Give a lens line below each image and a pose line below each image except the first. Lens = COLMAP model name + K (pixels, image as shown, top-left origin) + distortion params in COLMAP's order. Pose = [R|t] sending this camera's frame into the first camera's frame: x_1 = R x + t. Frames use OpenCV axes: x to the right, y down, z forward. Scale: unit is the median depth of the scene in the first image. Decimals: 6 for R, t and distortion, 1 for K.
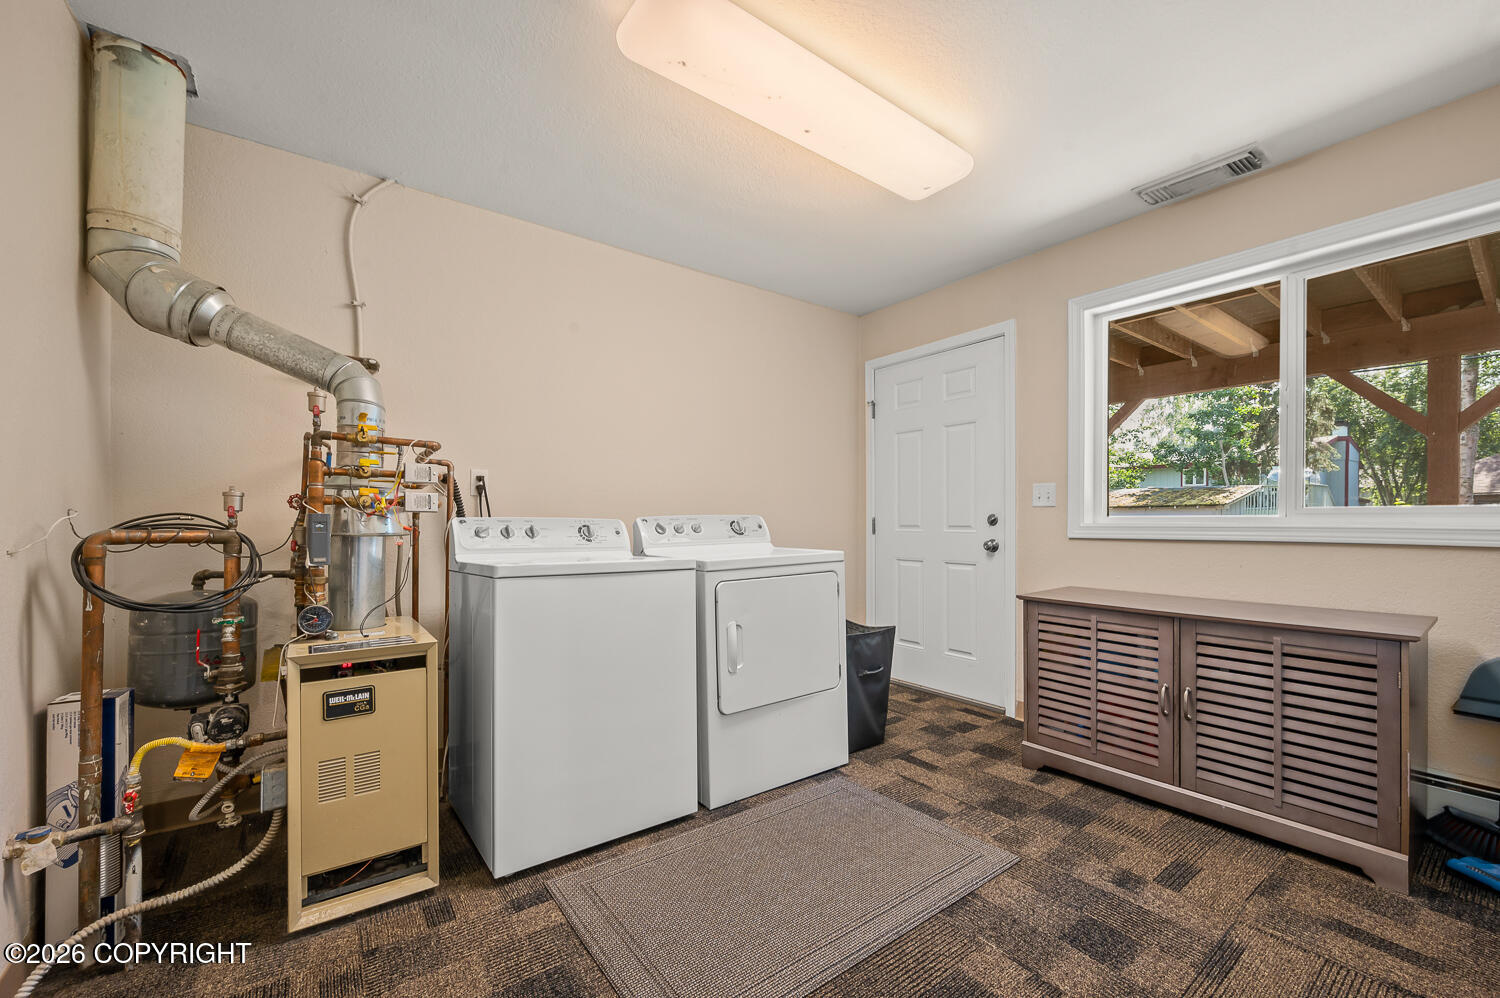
lens RADIAL K [[602.0, 0, 755.2], [0, 602.0, 509.9], [0, 0, 1]] dist [-0.005773, -0.000459]
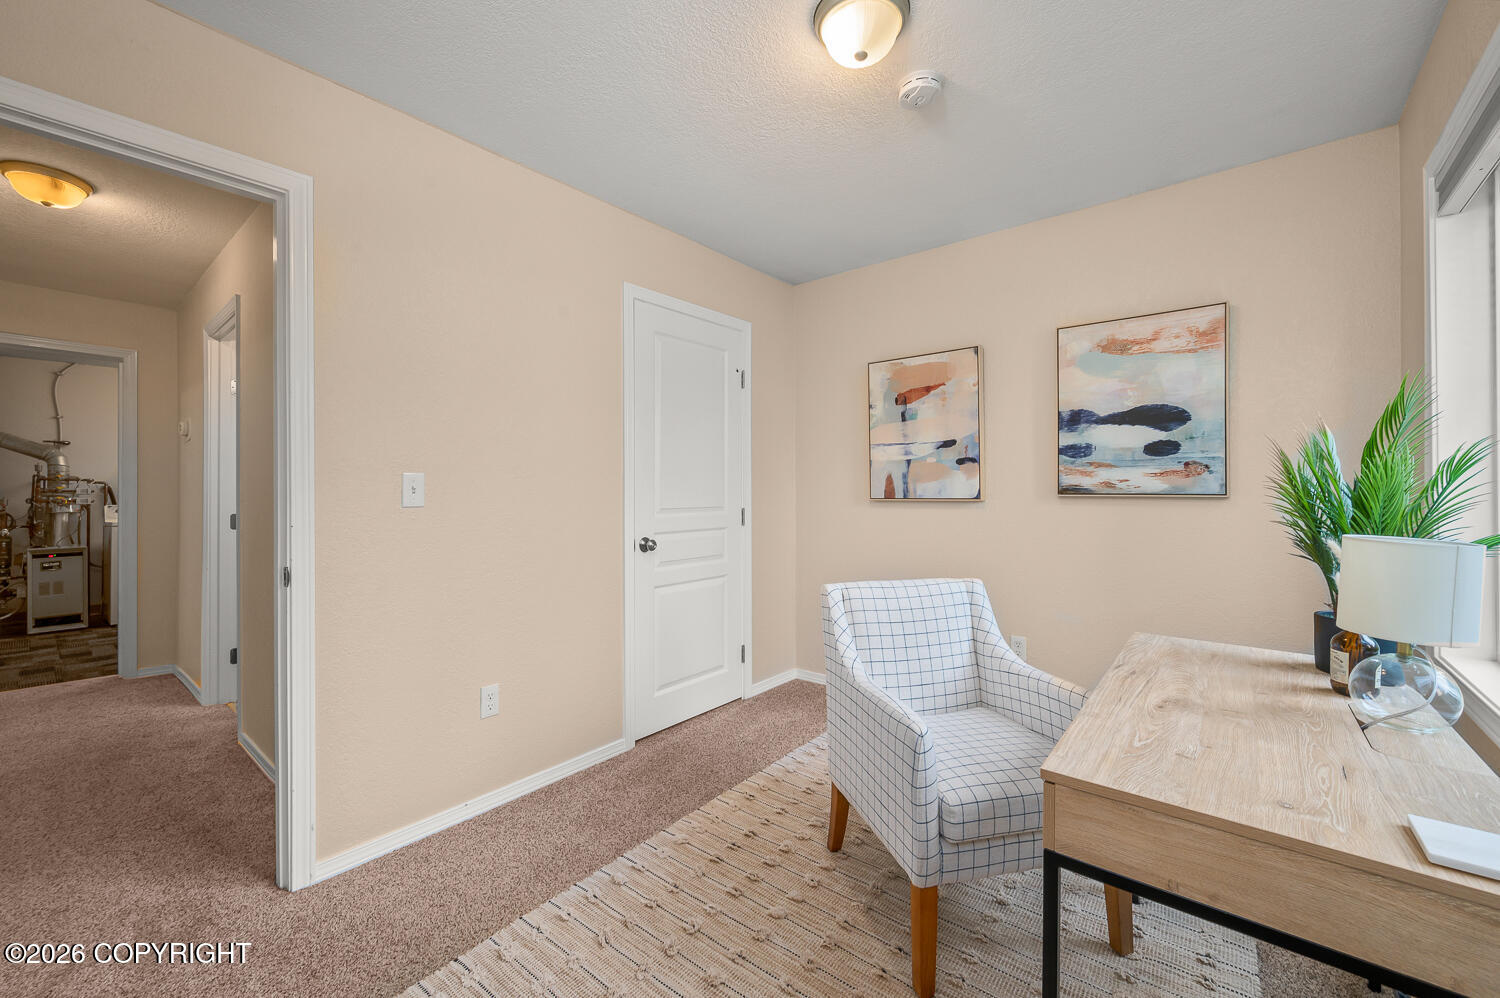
lens RADIAL K [[602.0, 0, 748.4], [0, 602.0, 489.3], [0, 0, 1]] dist [-0.005773, -0.000459]
pose [[0.968857, -0.001338, 0.247616, 1.861557], [0.003308, 0.999966, -0.007538, -0.038885], [-0.247598, 0.008123, 0.968829, -2.617668]]
